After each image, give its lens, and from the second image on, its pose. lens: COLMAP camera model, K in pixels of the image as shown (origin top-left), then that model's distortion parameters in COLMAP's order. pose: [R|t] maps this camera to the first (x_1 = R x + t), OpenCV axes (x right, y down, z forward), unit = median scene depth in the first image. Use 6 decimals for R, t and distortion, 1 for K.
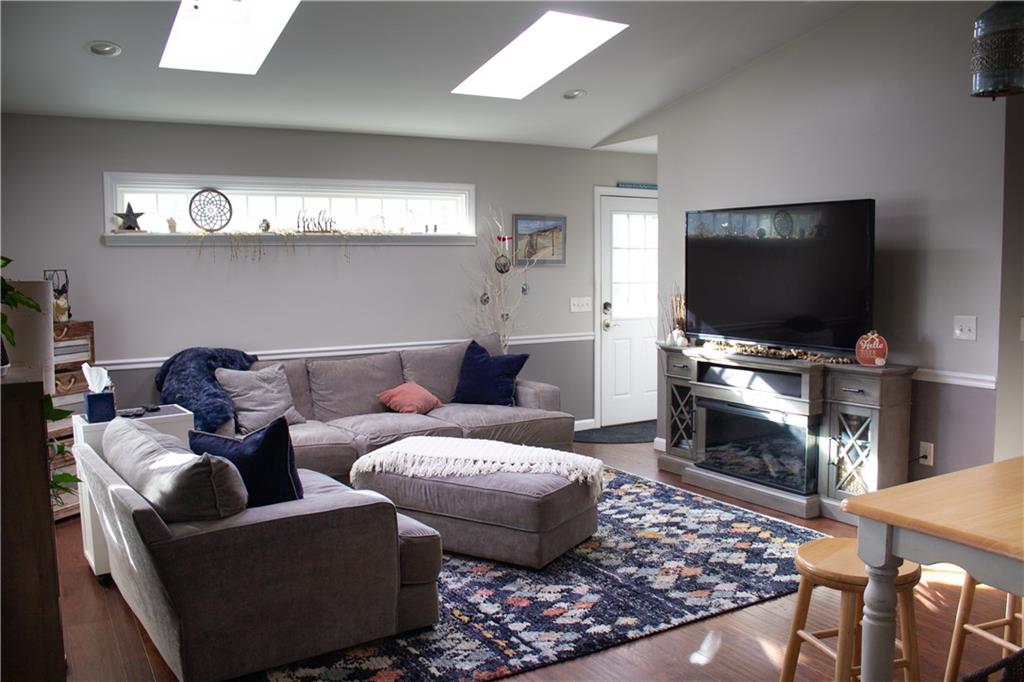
lens RADIAL K [[870.1, 0, 512.0], [0, 870.1, 341.0], [0, 0, 1]] dist [-0.156542, 0.150540]
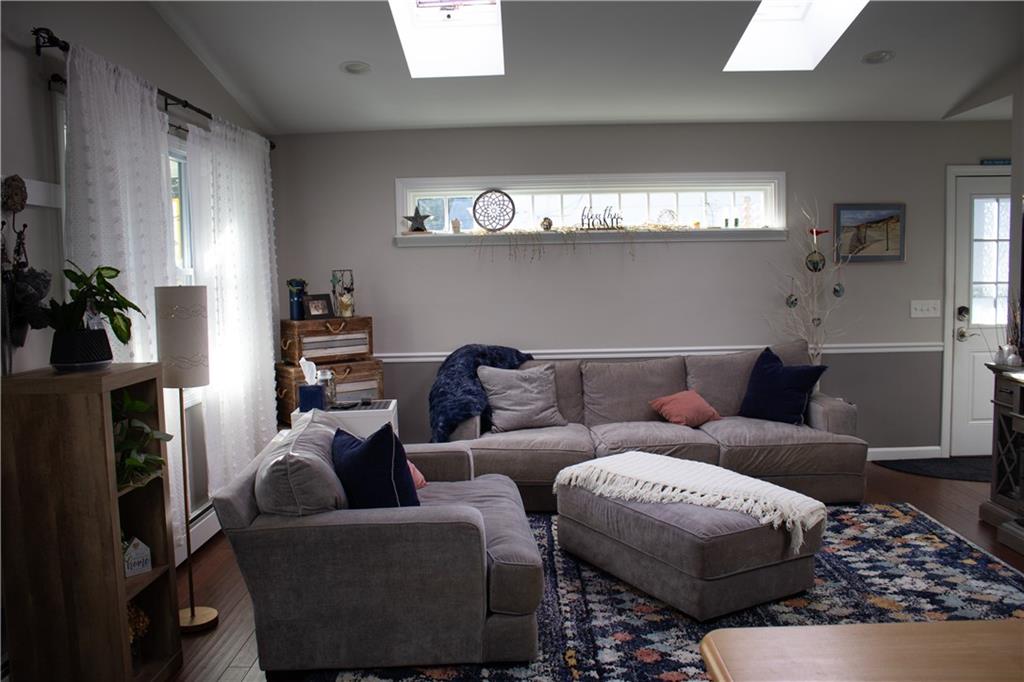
lens RADIAL K [[870.1, 0, 512.0], [0, 870.1, 341.0], [0, 0, 1]] dist [-0.156542, 0.150540]
pose [[0.850790, 0.036769, -0.524219, 0.222957], [-0.032158, 0.999322, 0.017901, -0.016778], [0.524522, 0.001628, 0.851396, 0.131540]]
